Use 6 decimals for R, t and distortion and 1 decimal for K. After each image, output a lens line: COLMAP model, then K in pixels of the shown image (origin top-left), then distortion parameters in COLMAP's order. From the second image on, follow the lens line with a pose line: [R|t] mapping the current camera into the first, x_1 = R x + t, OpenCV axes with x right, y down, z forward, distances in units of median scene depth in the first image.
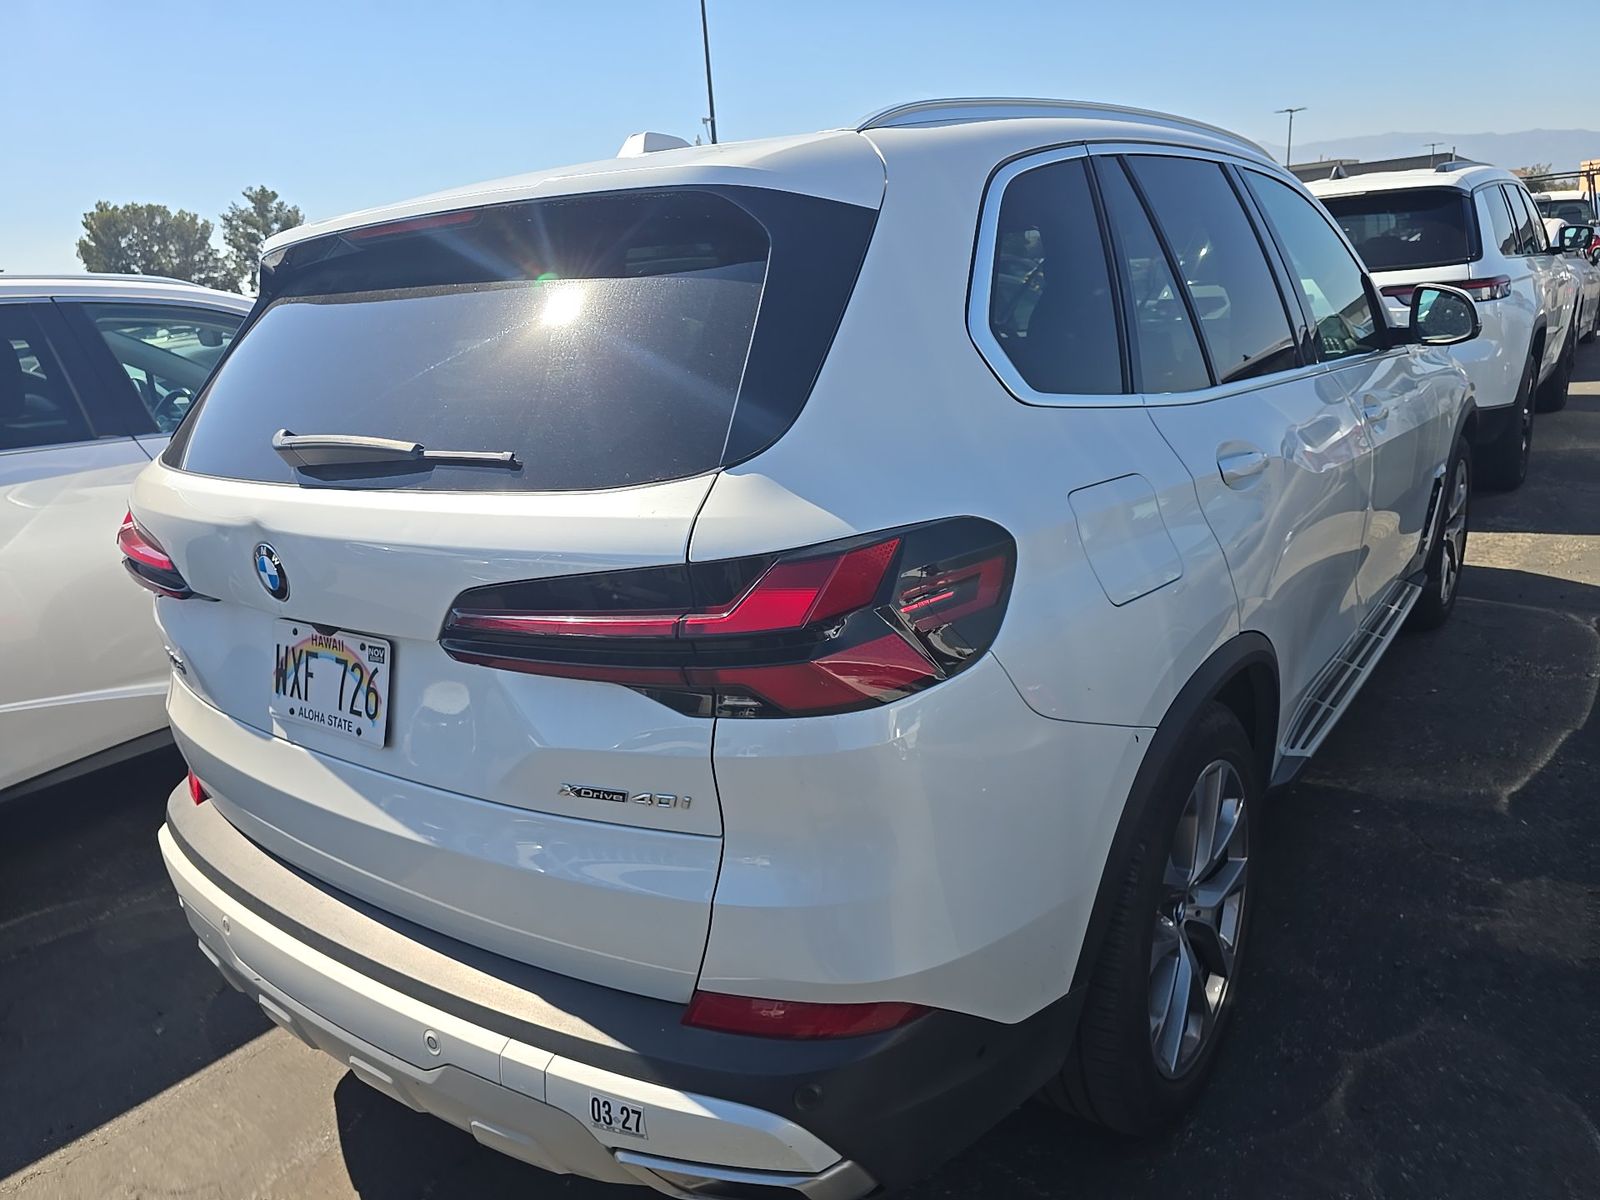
lens RADIAL K [[1086.7, 0, 800.0], [0, 1086.7, 600.0], [0, 0, 1]] dist [0.007617, 0.001615]
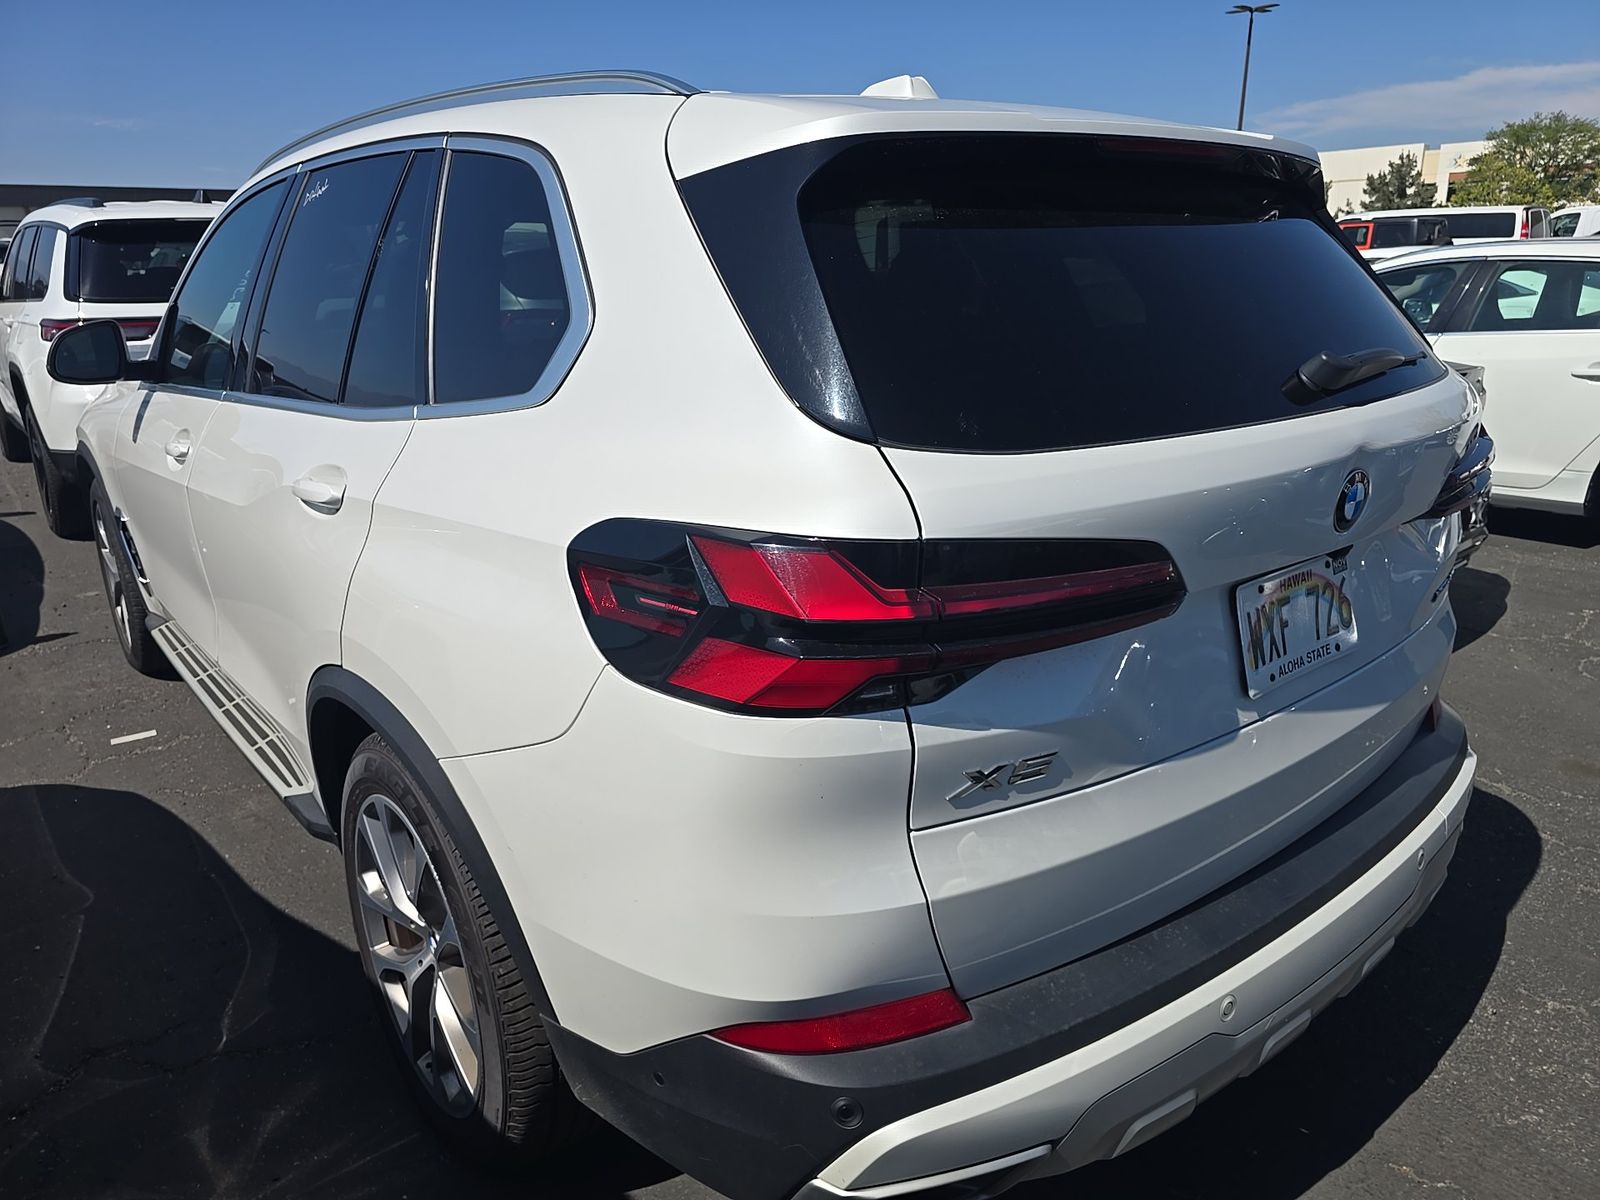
lens RADIAL K [[1086.7, 0, 800.0], [0, 1086.7, 600.0], [0, 0, 1]] dist [0.007617, 0.001615]
pose [[0.249230, -0.216163, 0.944012, -1.463154], [0.259744, 0.953977, 0.149869, -0.202505], [-0.932962, 0.207850, 0.293906, 1.142440]]
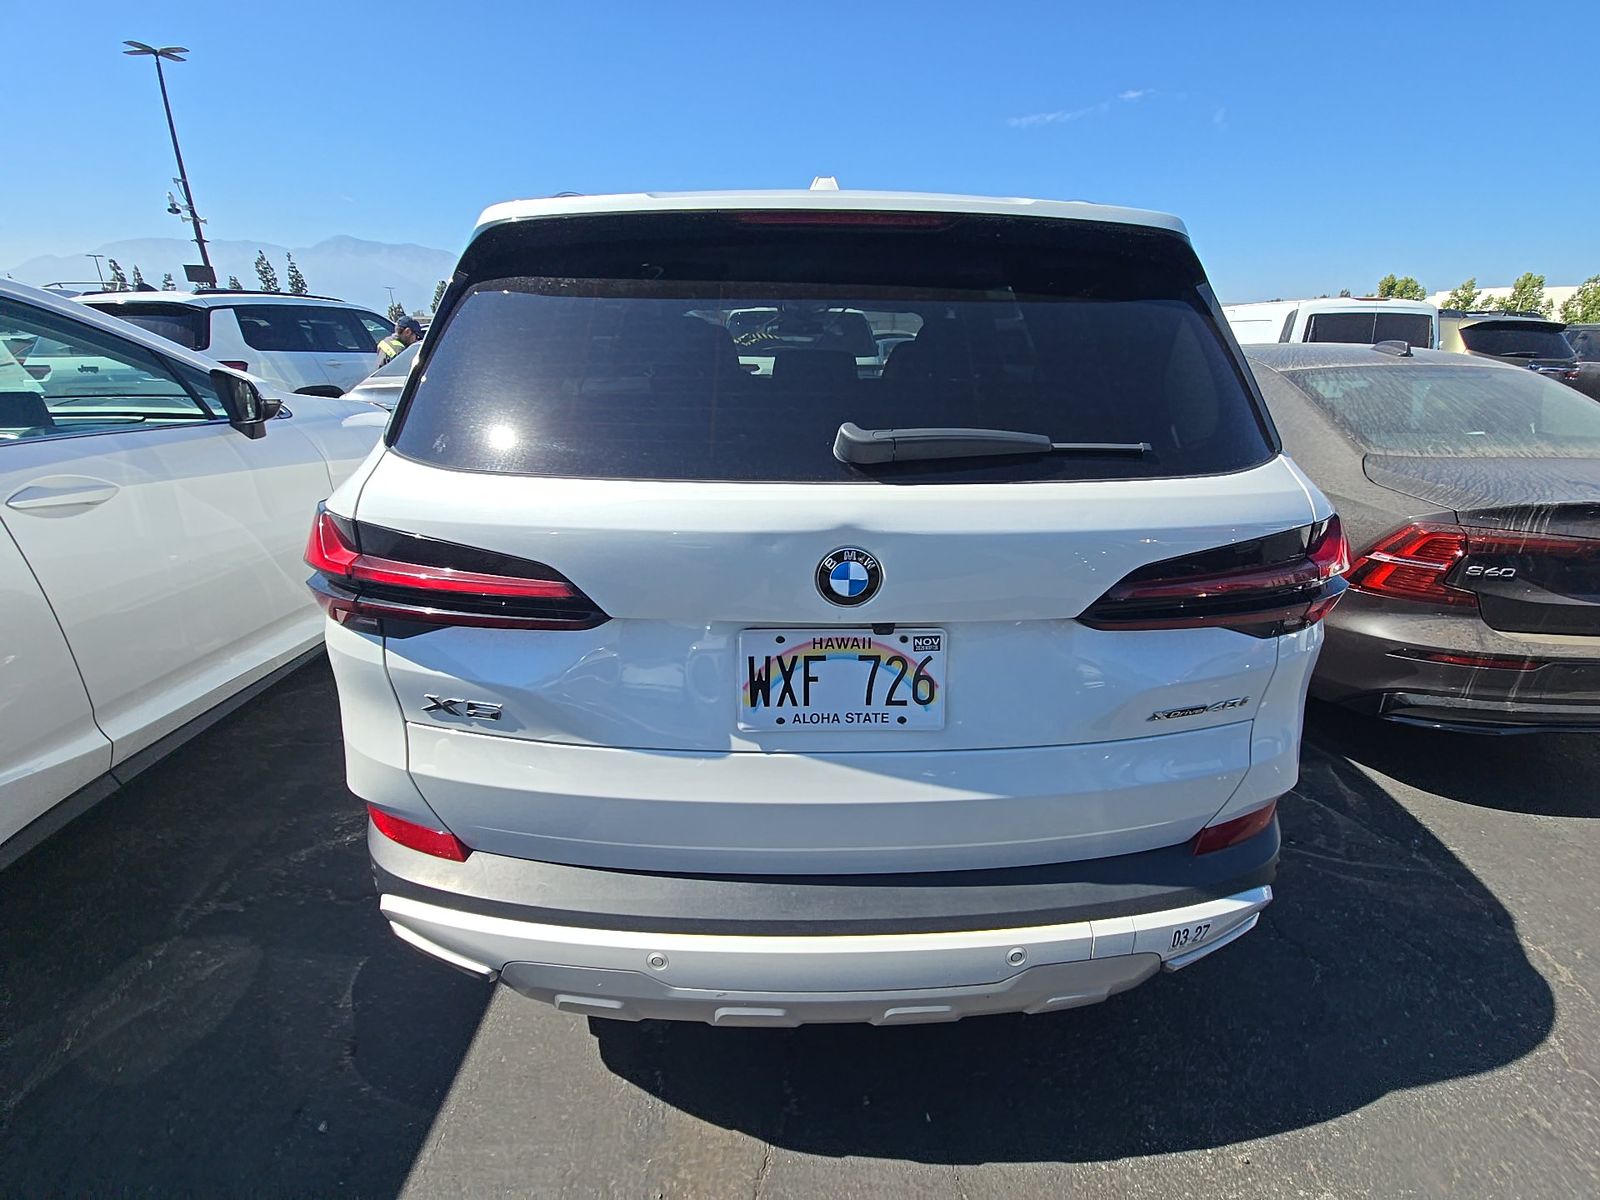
lens RADIAL K [[638.7, 0, 800.0], [0, 638.7, 600.0], [0, 0, 1]] dist [0.000919, 0.000048]
pose [[0.784920, -0.147813, 0.601708, -0.820822], [0.099425, 0.988590, 0.113154, -0.070806], [-0.611568, -0.028992, 0.790660, 0.568314]]
